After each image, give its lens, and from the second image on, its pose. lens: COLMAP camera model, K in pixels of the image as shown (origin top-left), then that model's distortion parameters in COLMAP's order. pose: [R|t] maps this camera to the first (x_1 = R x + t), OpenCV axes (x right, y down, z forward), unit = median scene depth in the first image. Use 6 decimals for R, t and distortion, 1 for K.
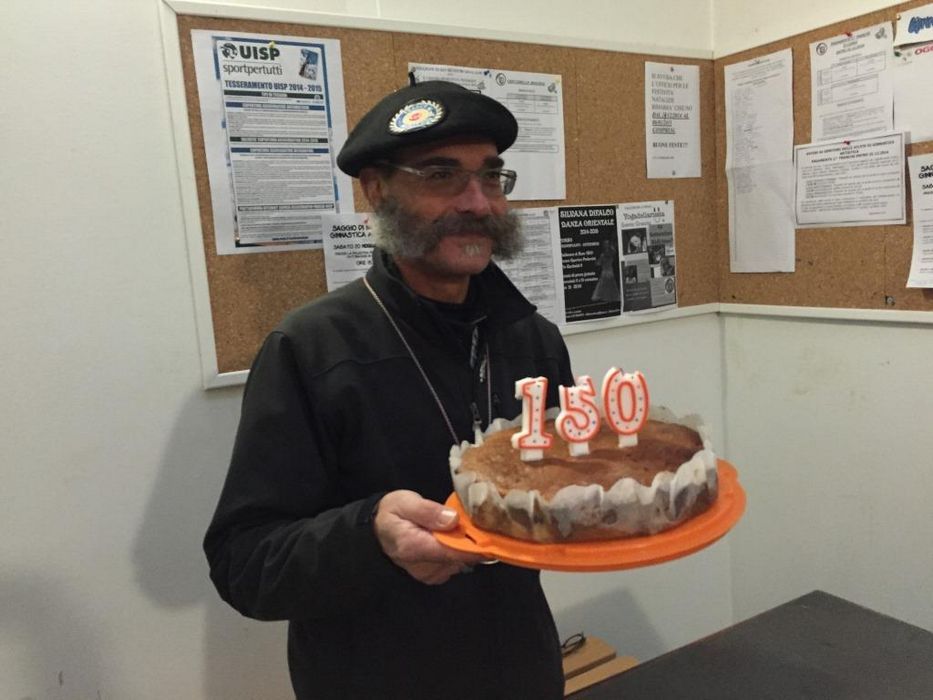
lens RADIAL K [[825.3, 0, 466.5], [0, 825.3, 350.0], [0, 0, 1]] dist [0.116393, -0.080108]
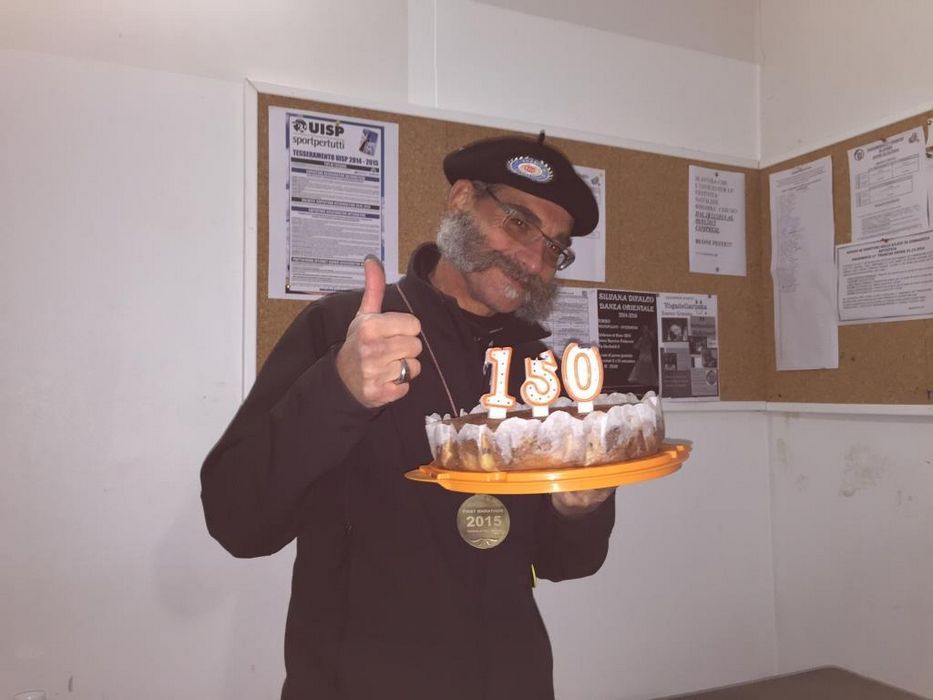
lens RADIAL K [[825.3, 0, 466.5], [0, 825.3, 350.0], [0, 0, 1]] dist [0.116393, -0.080108]
pose [[0.990774, 0.058397, -0.122298, 0.080789], [-0.079649, 0.981014, -0.176828, 0.102865], [0.109649, 0.184937, 0.976614, -0.026108]]
